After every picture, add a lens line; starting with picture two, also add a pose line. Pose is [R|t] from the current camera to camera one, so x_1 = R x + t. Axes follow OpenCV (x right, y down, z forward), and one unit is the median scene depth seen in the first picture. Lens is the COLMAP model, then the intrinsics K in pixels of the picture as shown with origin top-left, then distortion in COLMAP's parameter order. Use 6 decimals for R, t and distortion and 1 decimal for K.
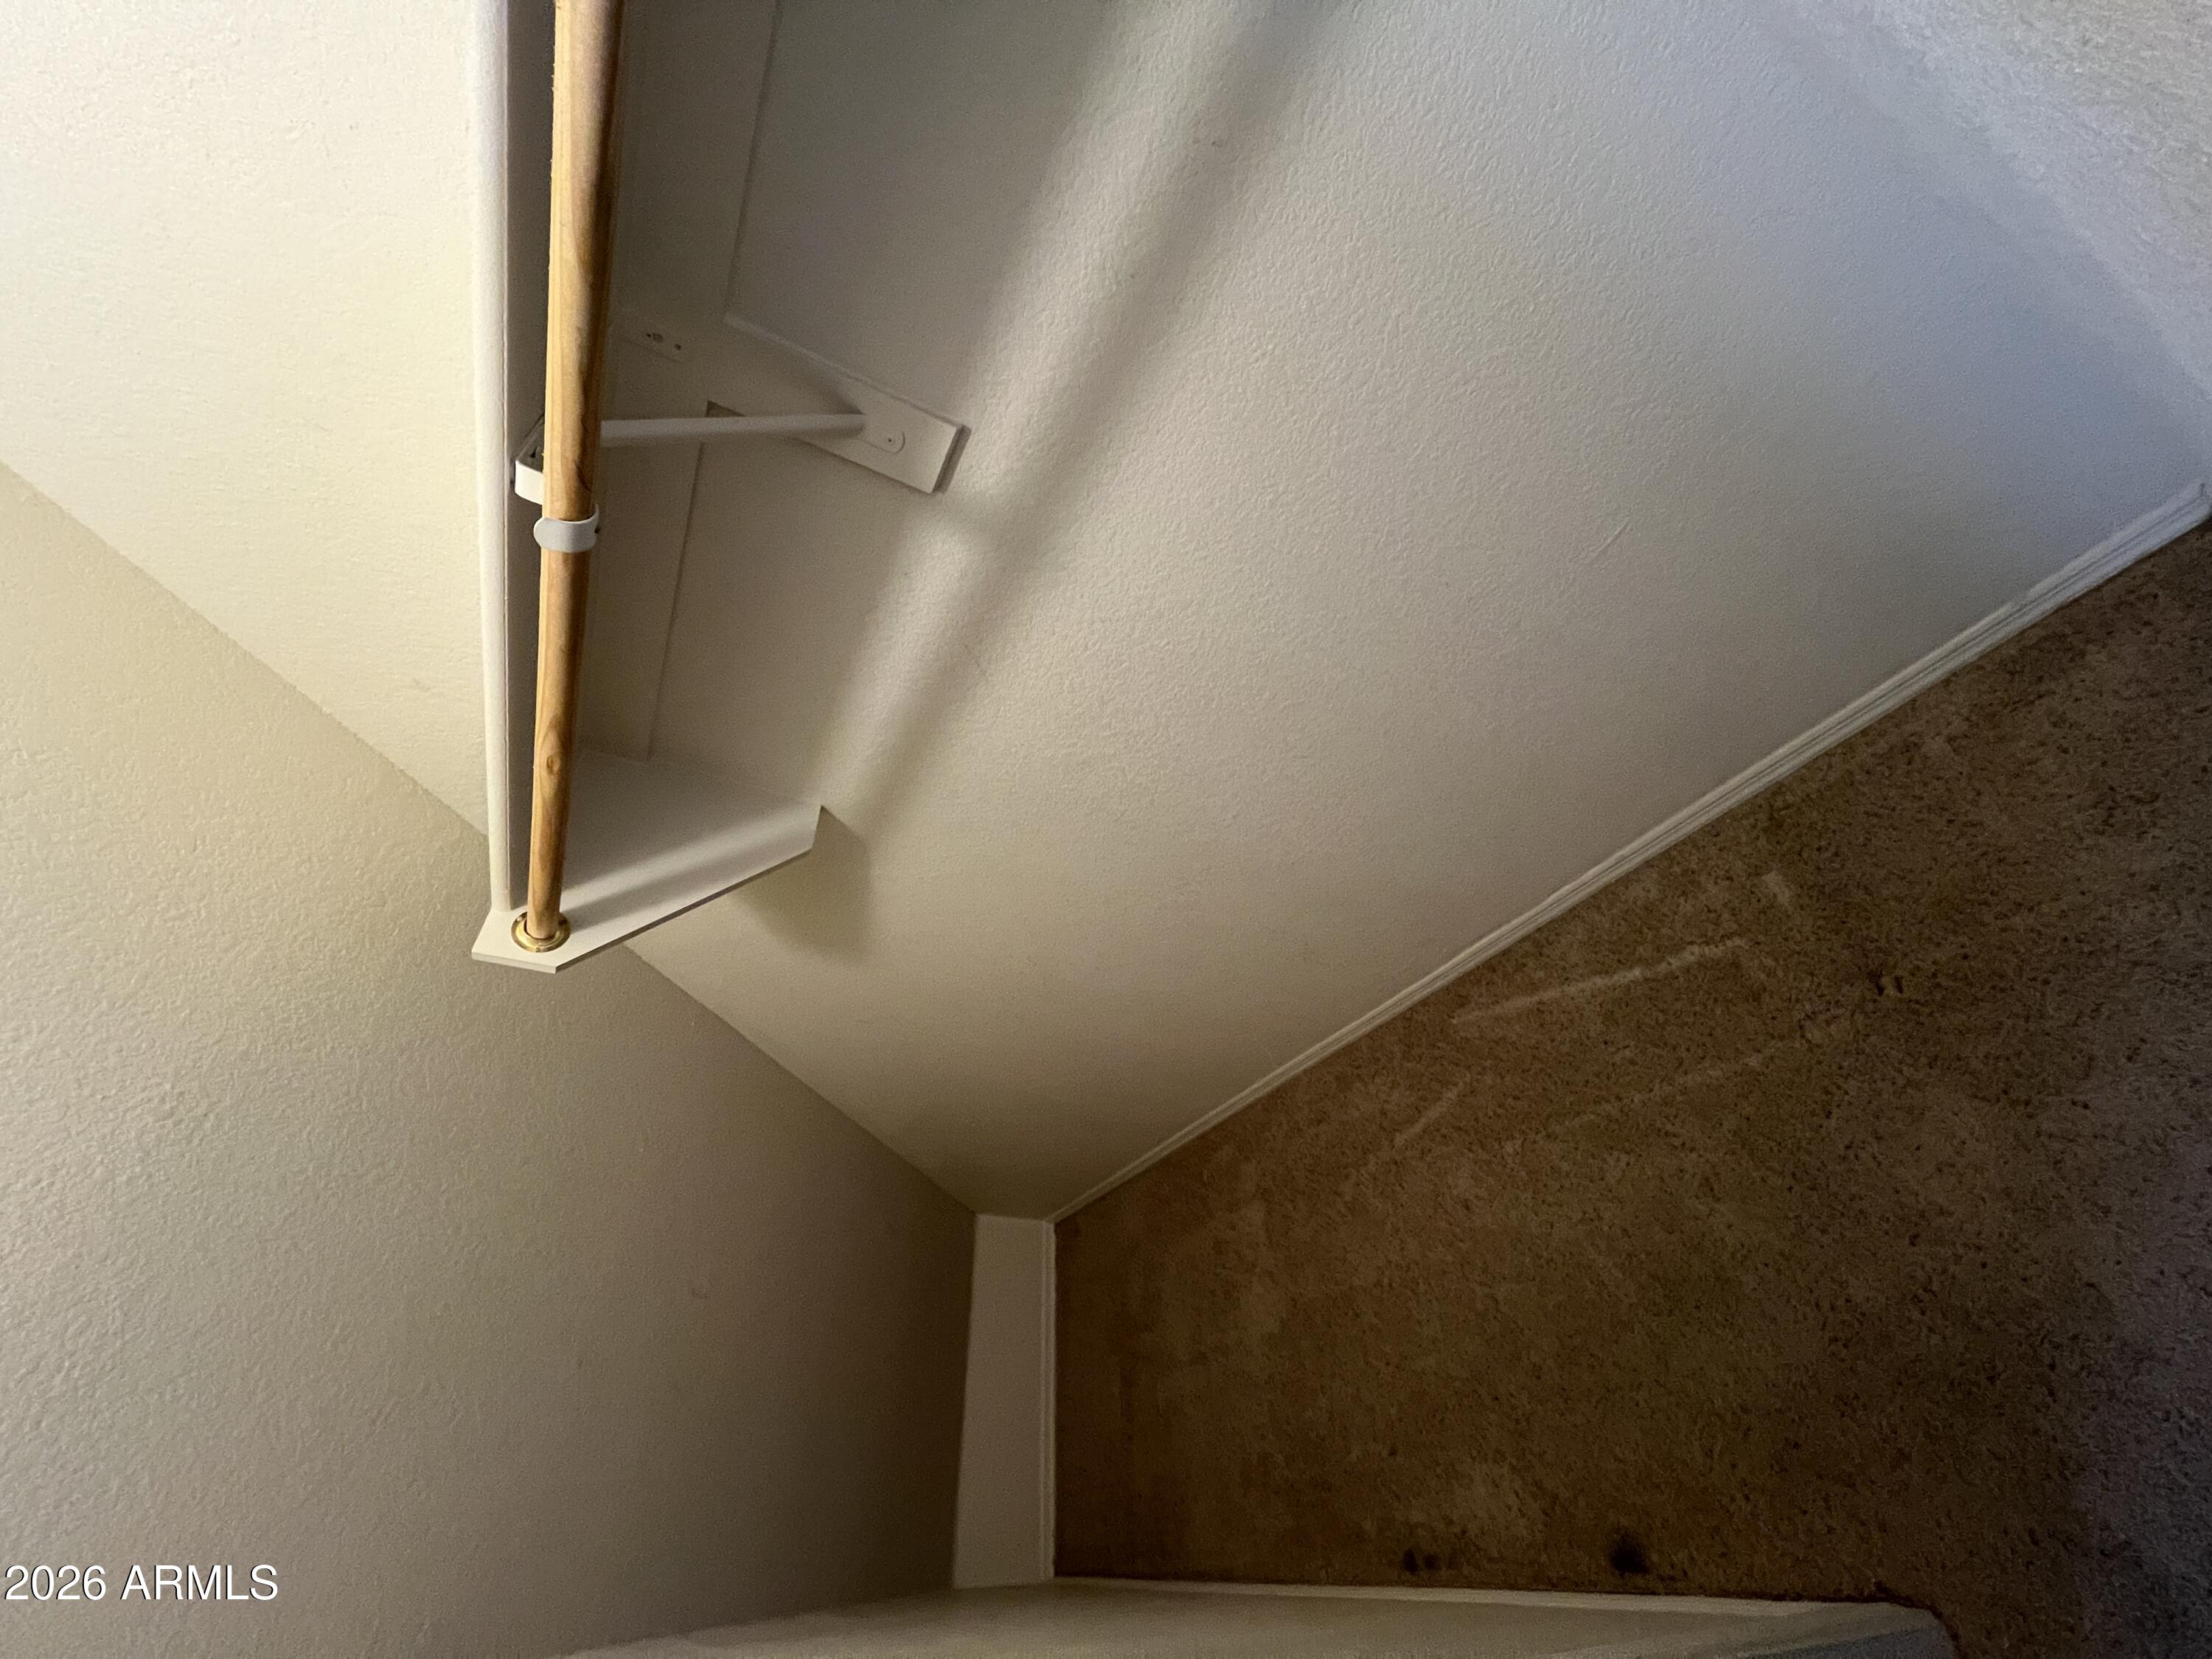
lens RADIAL K [[890.3, 0, 1107.9], [0, 890.3, 829.6], [0, 0, 1]] dist [-0.001448, -0.000273]
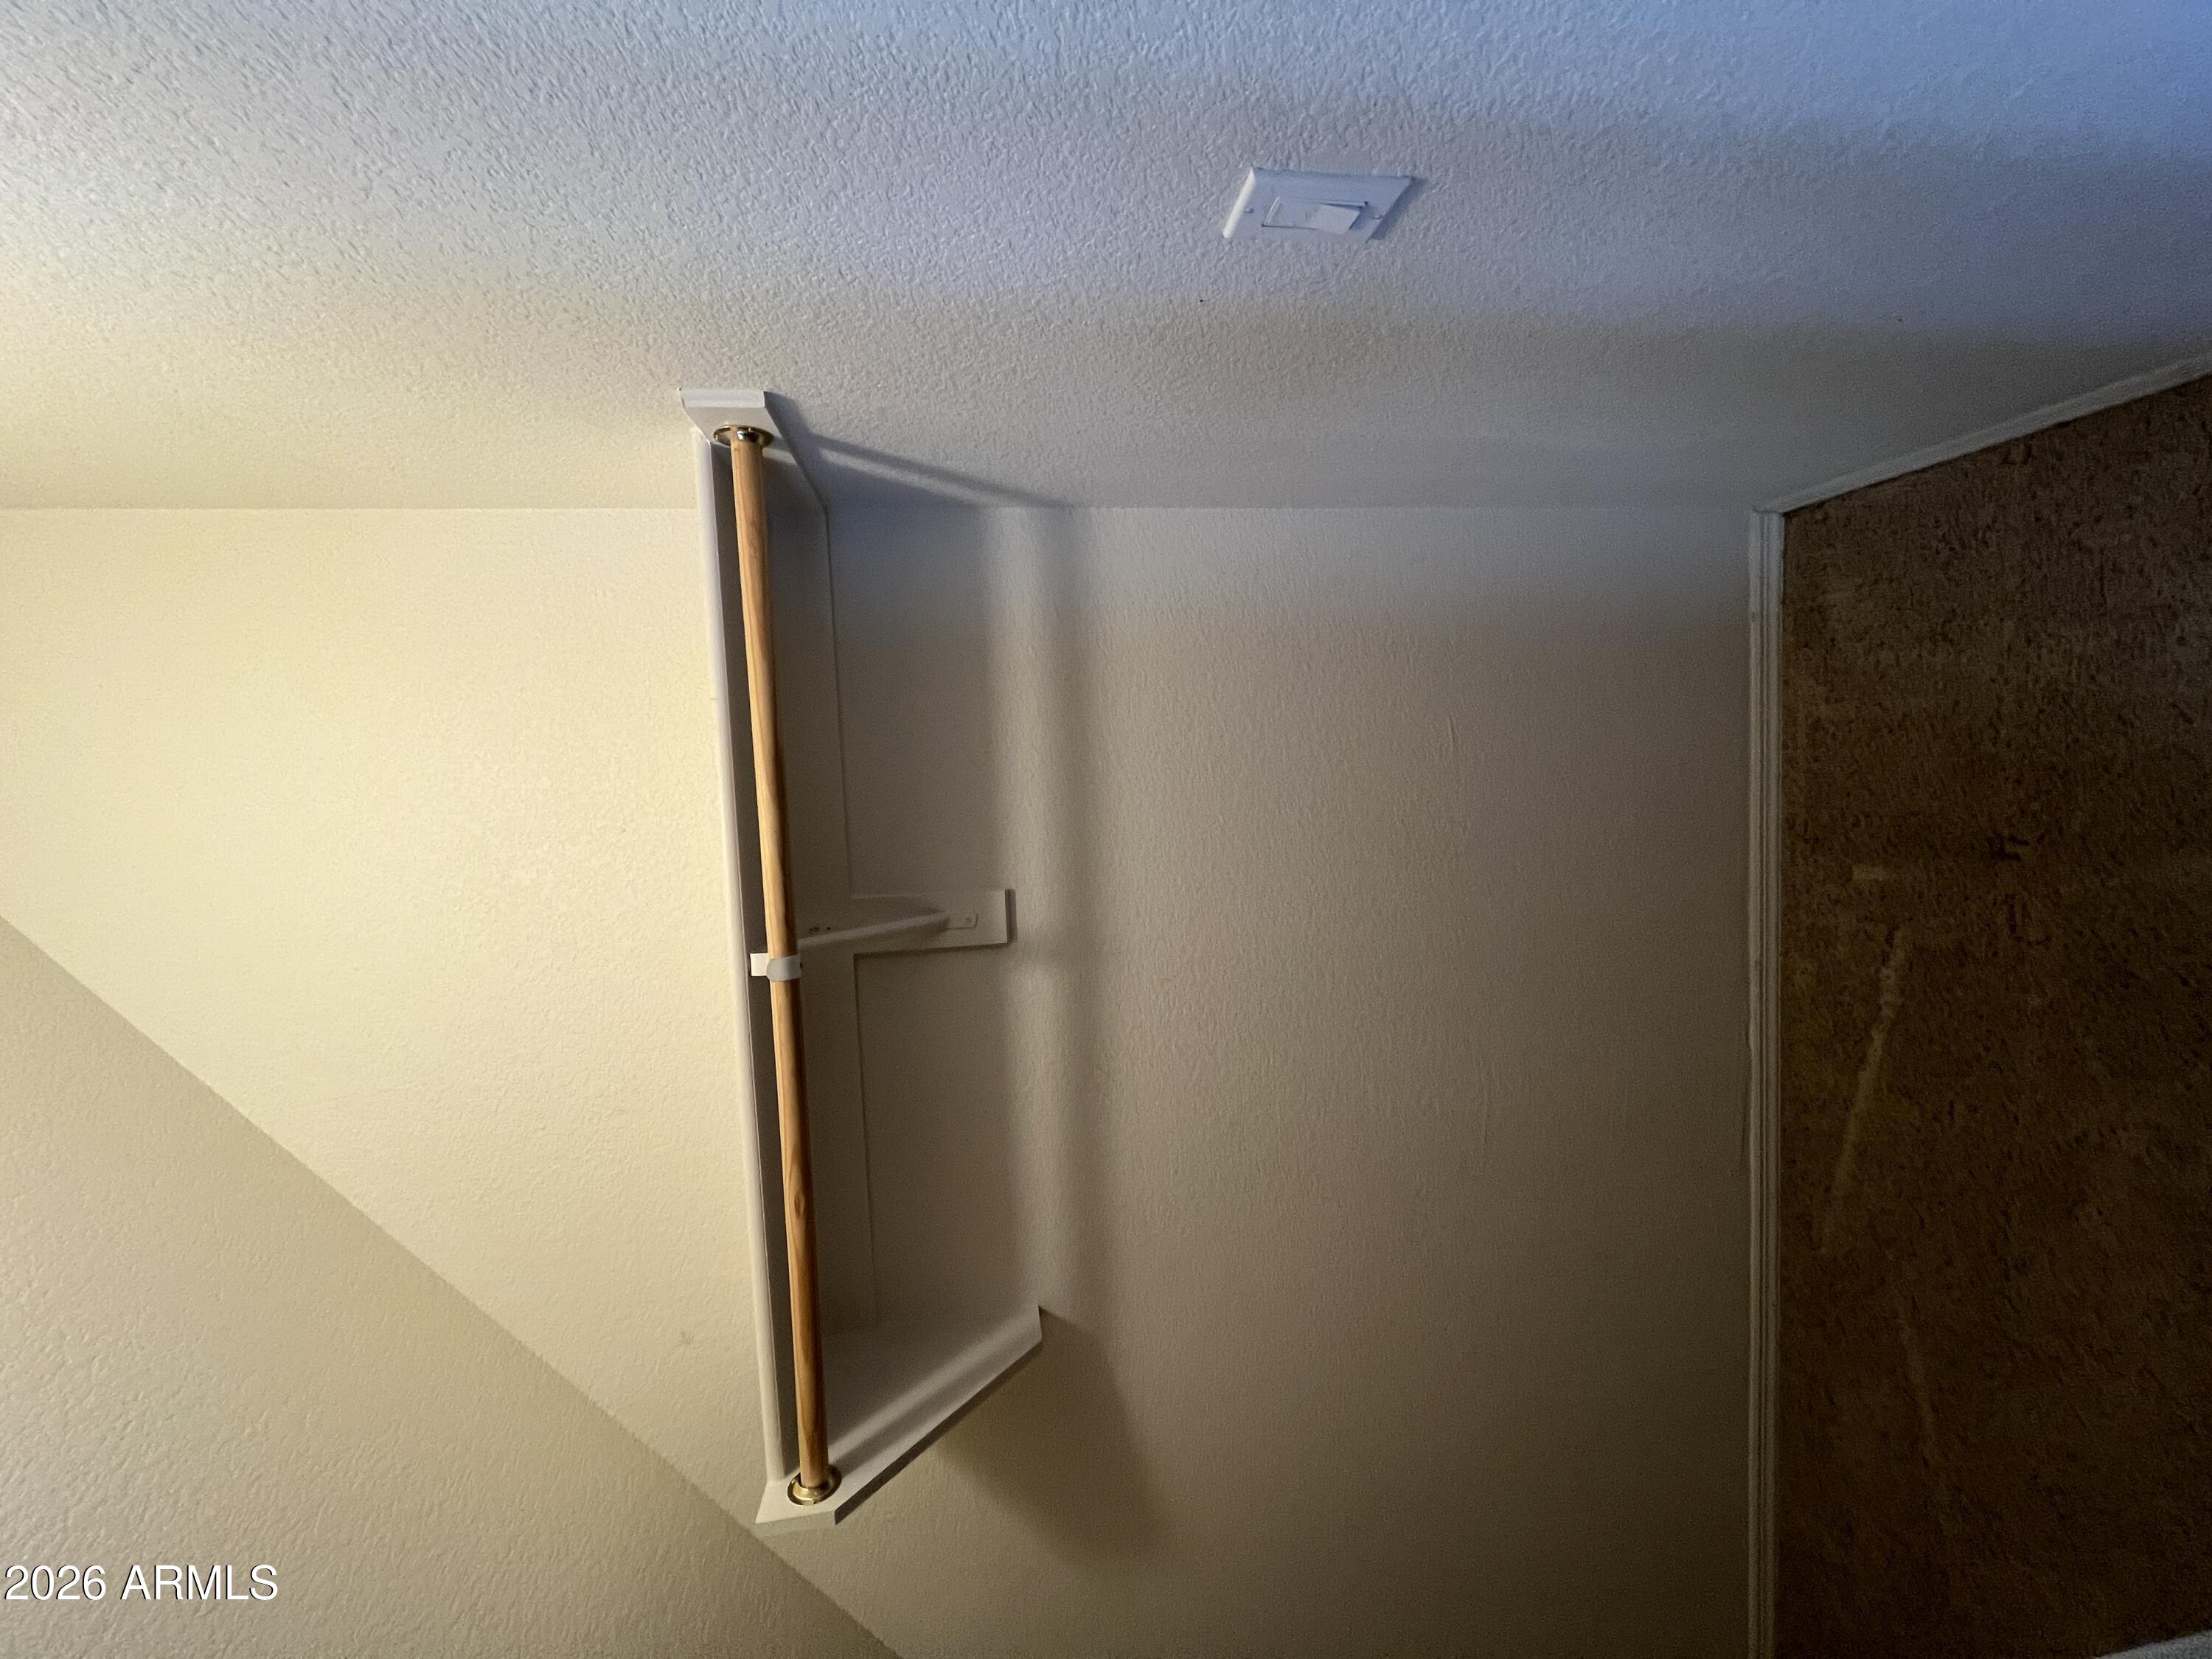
lens RADIAL K [[887.9, 0, 1105.1], [0, 887.9, 830.8], [0, 0, 1]] dist [0.000687, 0.000290]
pose [[0.860253, -0.505958, 0.063016, -0.050593], [0.396383, 0.585916, -0.706812, 0.451052], [0.320695, 0.633016, 0.704589, -0.041205]]
